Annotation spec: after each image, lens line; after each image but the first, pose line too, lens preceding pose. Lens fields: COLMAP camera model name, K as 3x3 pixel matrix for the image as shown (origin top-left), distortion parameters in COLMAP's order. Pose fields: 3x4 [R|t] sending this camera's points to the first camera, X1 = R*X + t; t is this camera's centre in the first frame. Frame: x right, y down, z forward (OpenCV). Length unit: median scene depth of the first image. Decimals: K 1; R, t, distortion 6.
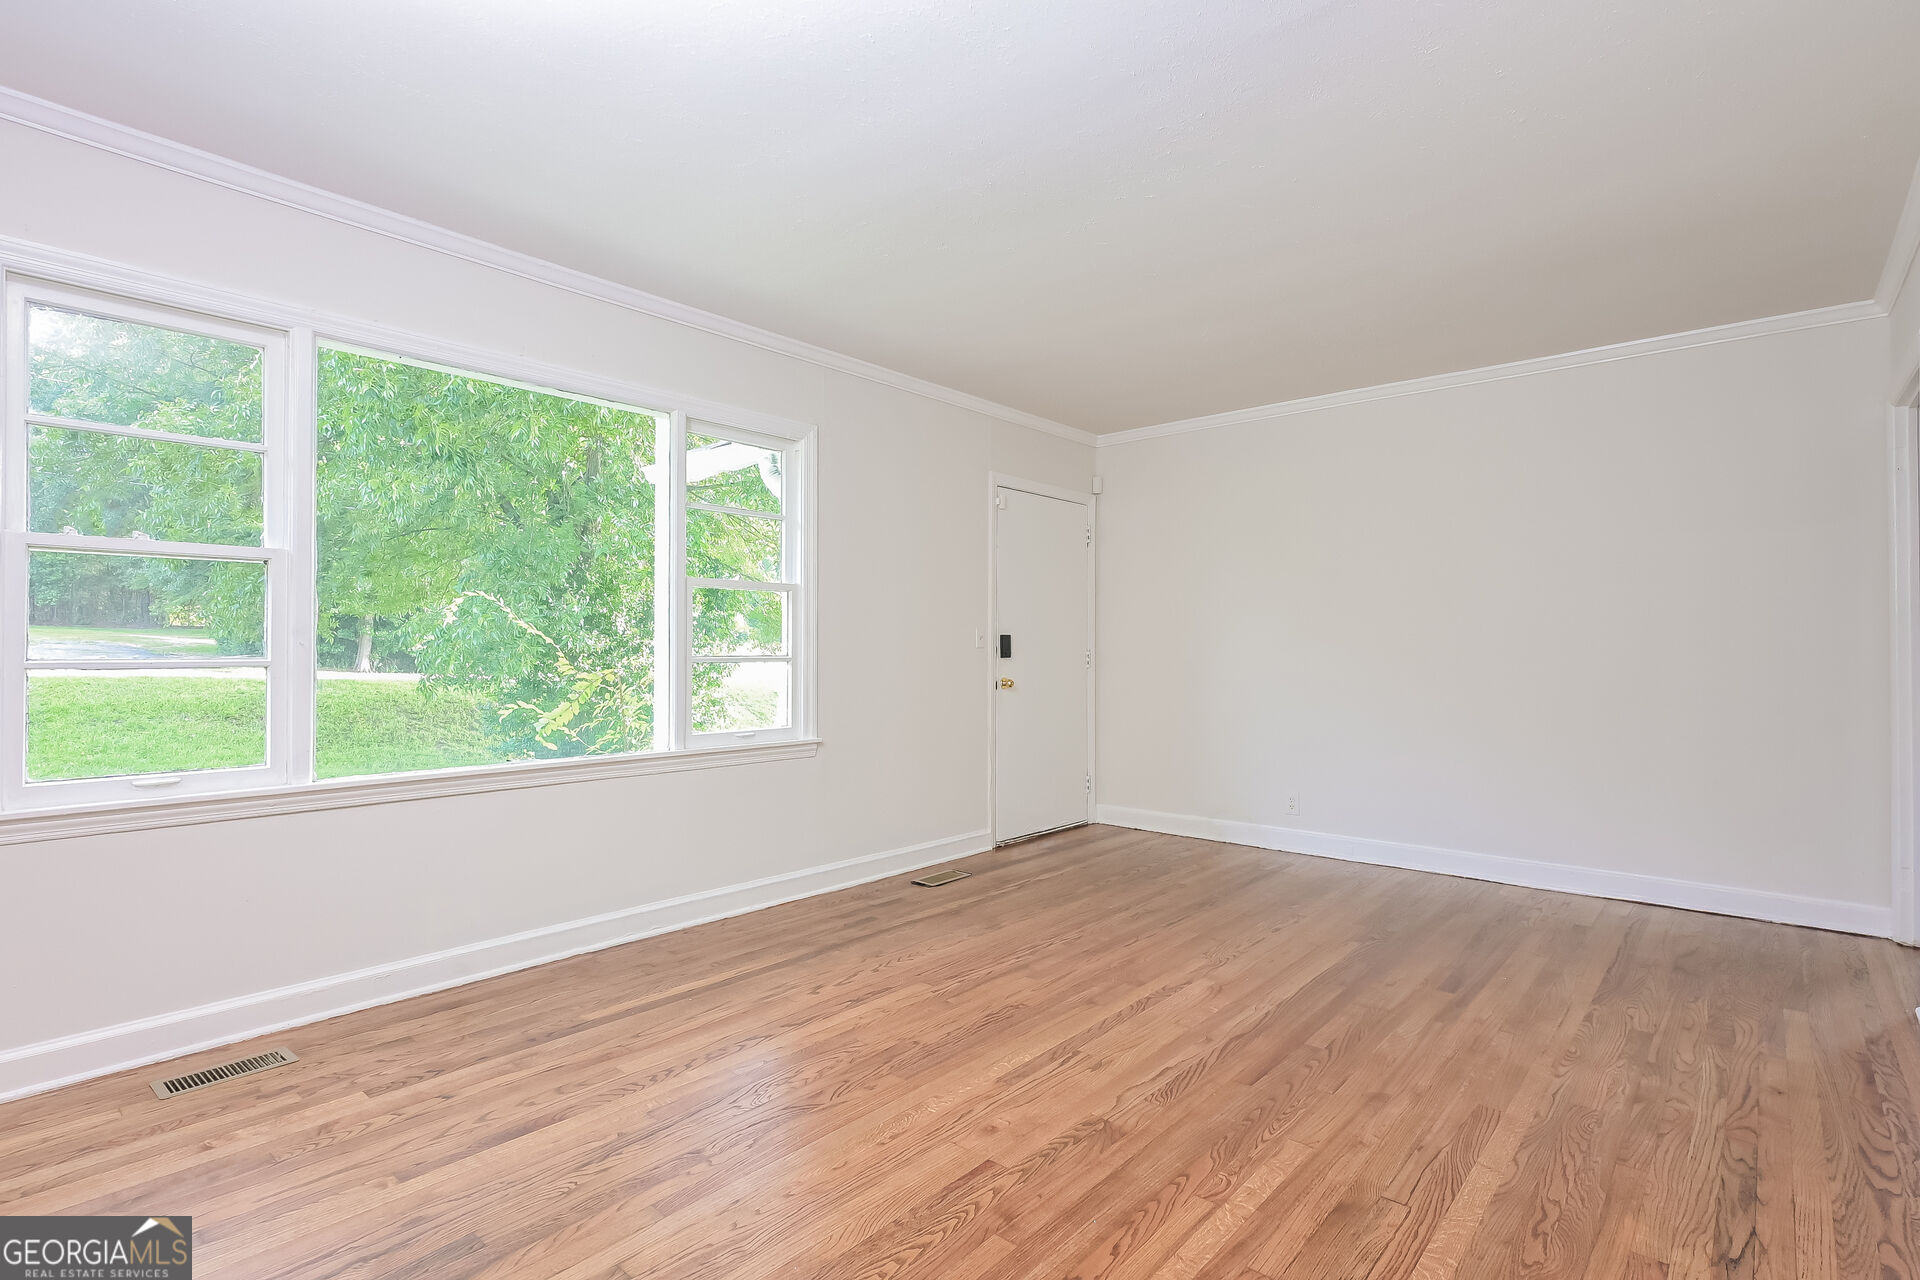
lens RADIAL K [[950.8, 0, 957.9], [0, 950.8, 646.0], [0, 0, 1]] dist [0.001330, -0.001526]
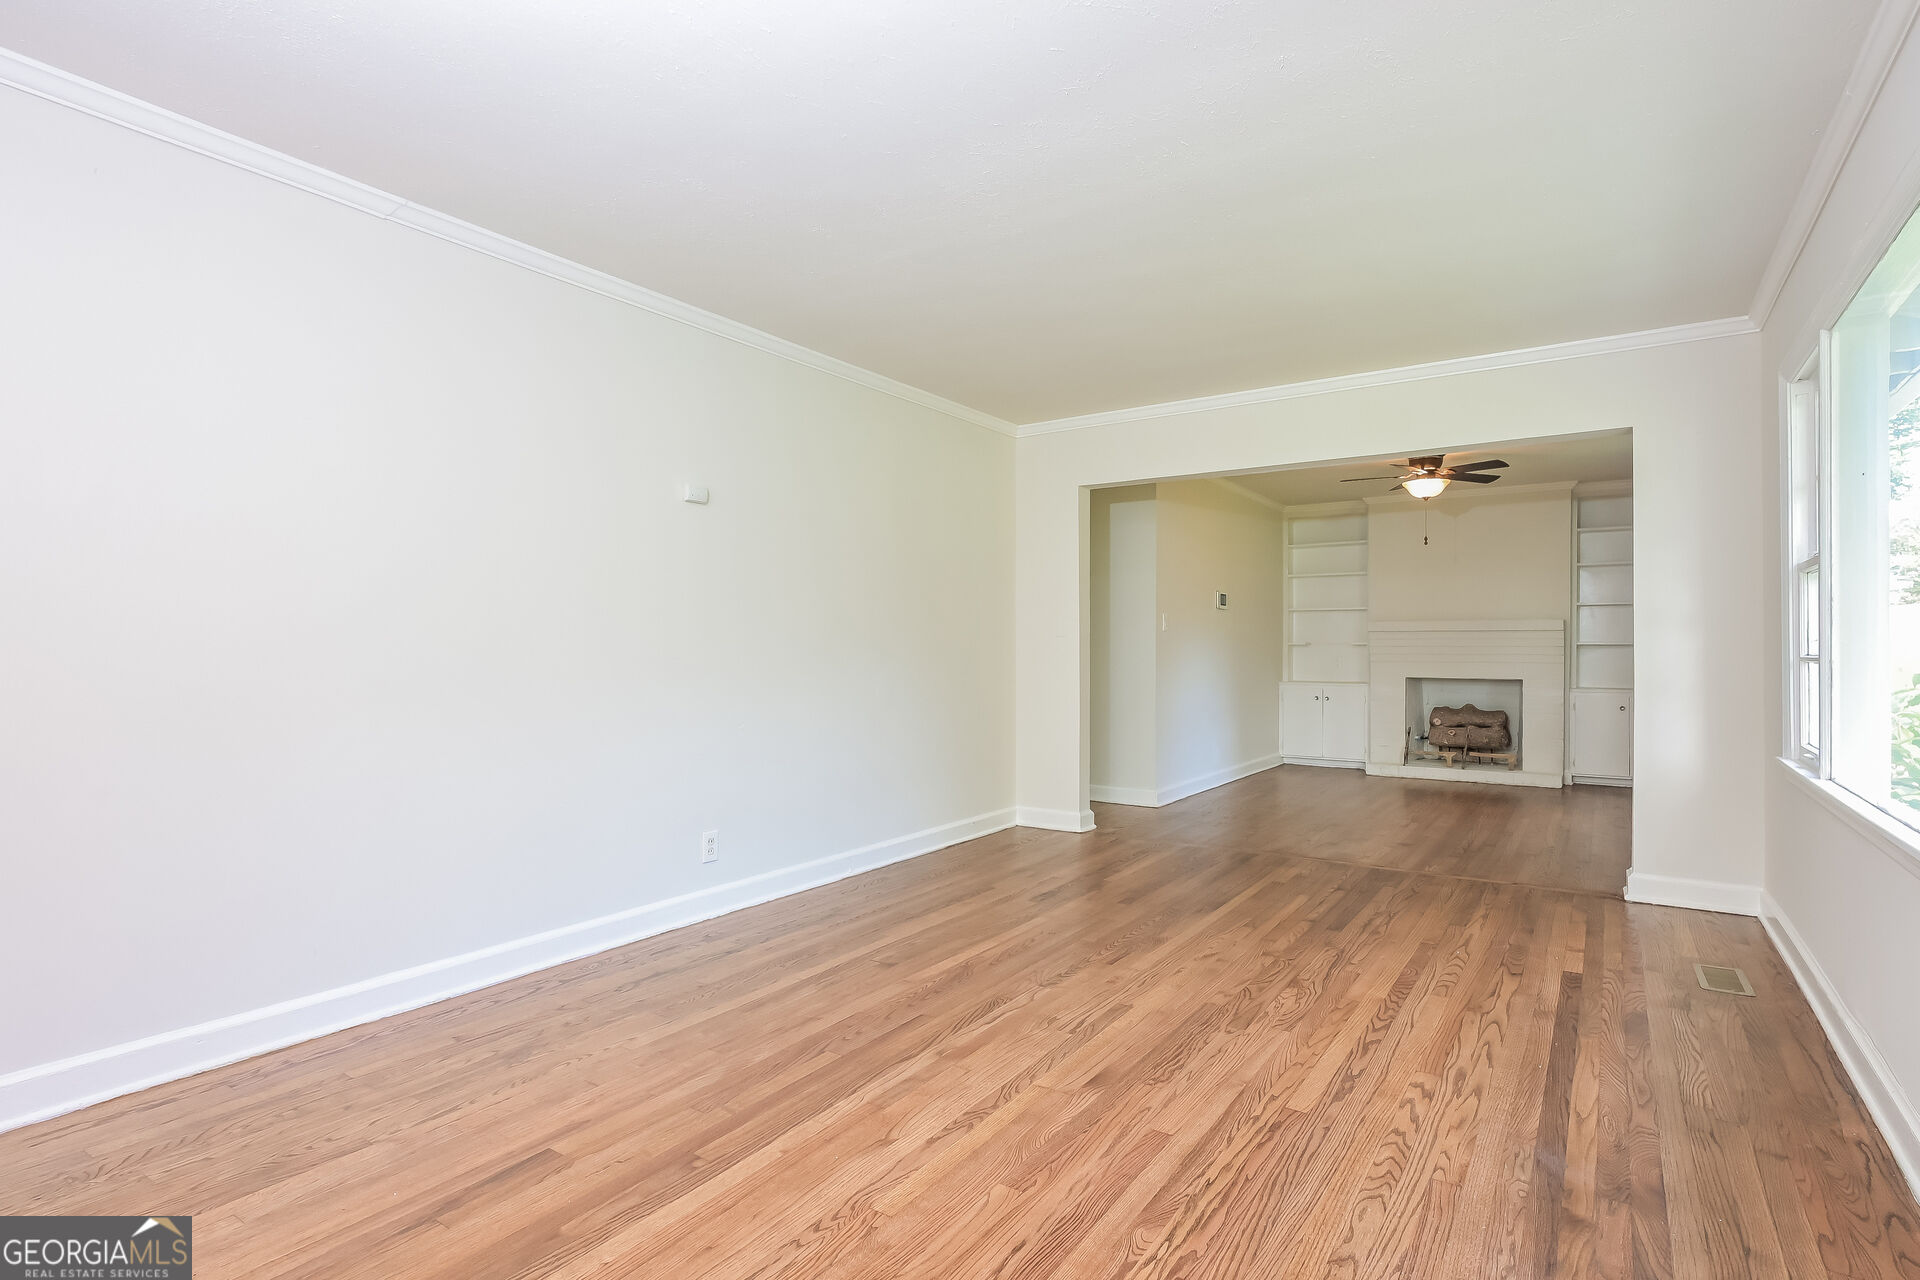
lens RADIAL K [[950.8, 0, 963.0], [0, 950.8, 642.0], [0, 0, 1]] dist [0.001330, -0.001526]
pose [[-0.994963, -0.002927, -0.100200, 0.344534], [-0.001610, 0.999911, -0.013213, 0.012323], [0.100230, -0.012985, -0.994880, 1.999379]]
